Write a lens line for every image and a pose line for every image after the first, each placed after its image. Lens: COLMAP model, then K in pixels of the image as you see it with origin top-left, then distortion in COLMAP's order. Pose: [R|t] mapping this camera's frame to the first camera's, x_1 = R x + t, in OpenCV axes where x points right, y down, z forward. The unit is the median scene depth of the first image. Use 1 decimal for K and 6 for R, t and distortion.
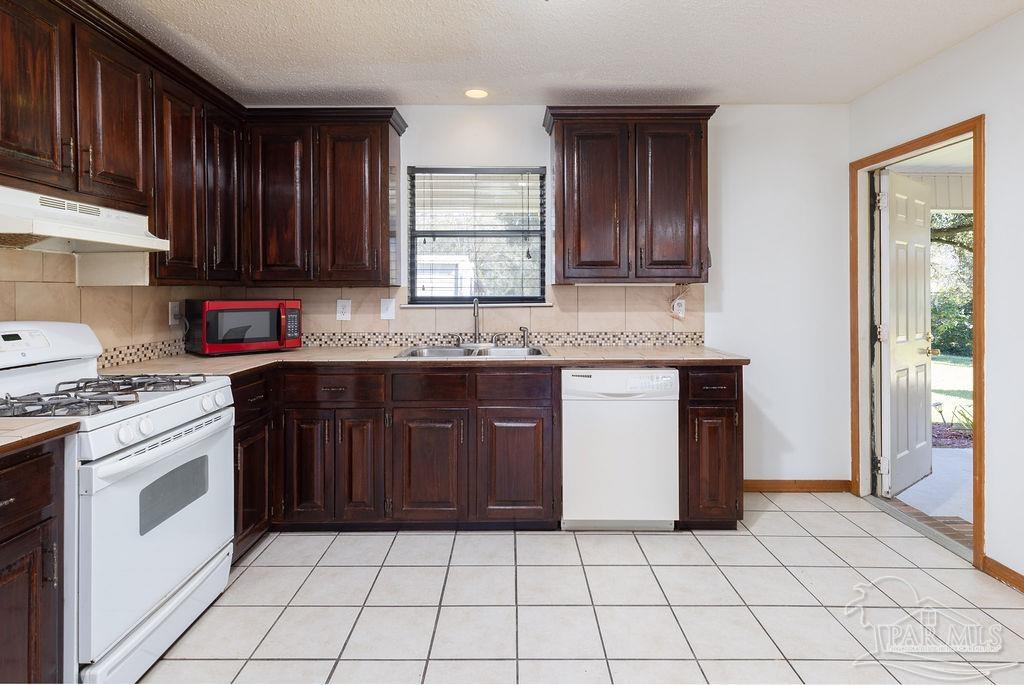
lens RADIAL K [[469.2, 0, 489.1], [0, 469.2, 296.9], [0, 0, 1]] dist [-0.001629, -0.000652]
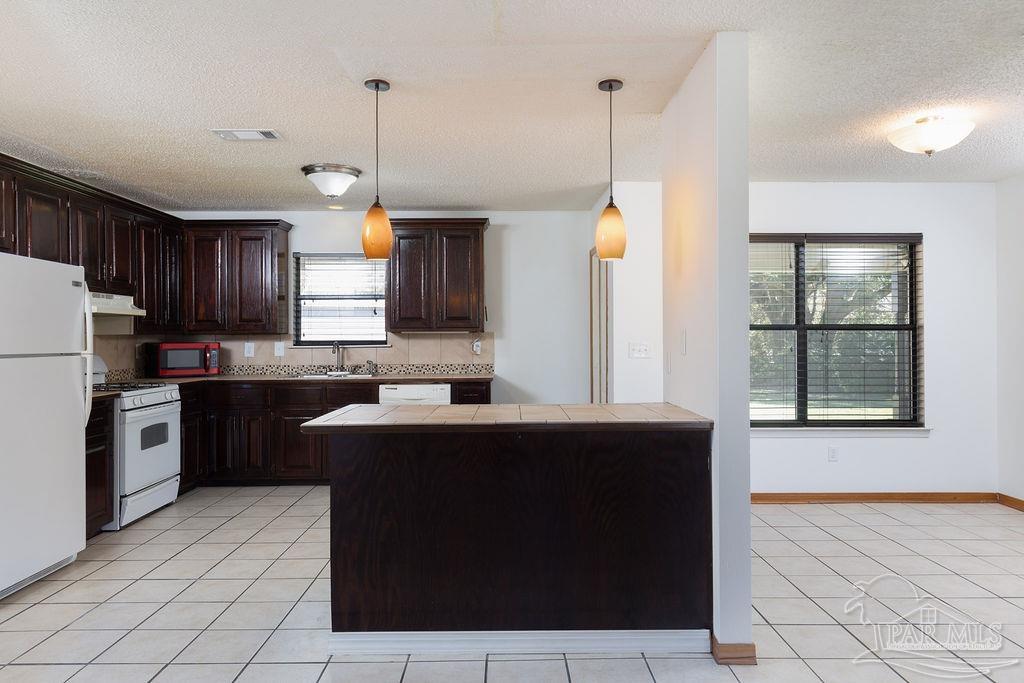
lens RADIAL K [[666.0, 0, 514.6], [0, 666.0, 335.2], [0, 0, 1]] dist [-0.001966, 0.002752]
pose [[0.999831, -0.002212, 0.018254, 0.546456], [0.002385, 0.999953, -0.009442, 0.004604], [-0.018232, 0.009484, 0.999789, -1.246480]]
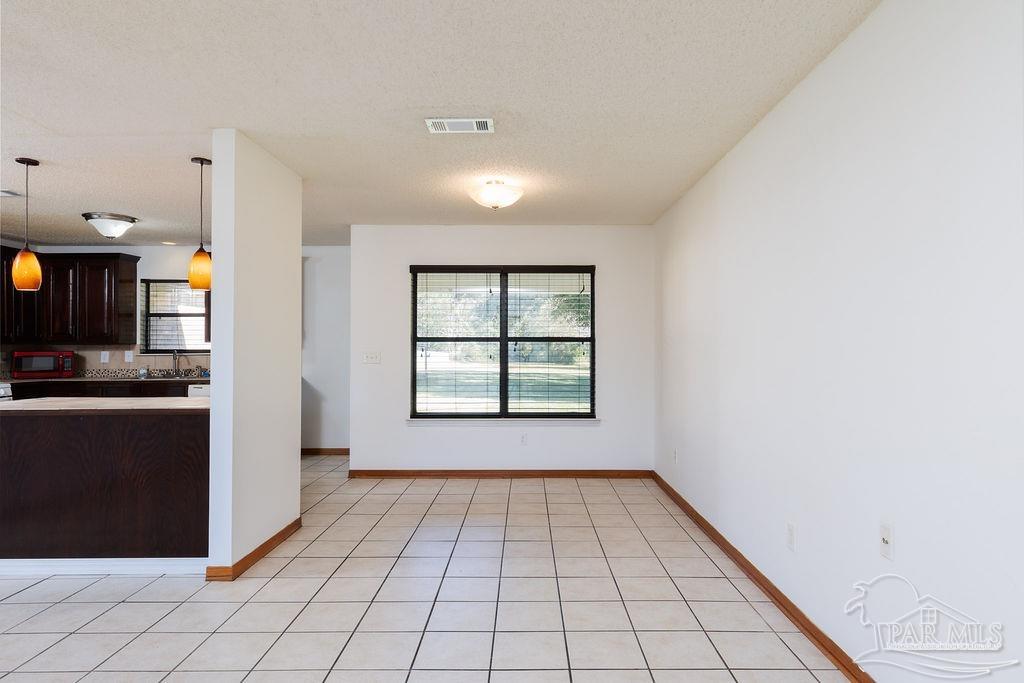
lens RADIAL K [[581.2, 0, 513.1], [0, 581.2, 344.2], [0, 0, 1]] dist [0.005772, 0.001945]
pose [[0.999976, -0.001988, 0.006574, 1.441844], [0.002056, 0.999944, -0.010378, 0.005853], [-0.006553, 0.010391, 0.999925, -1.465953]]
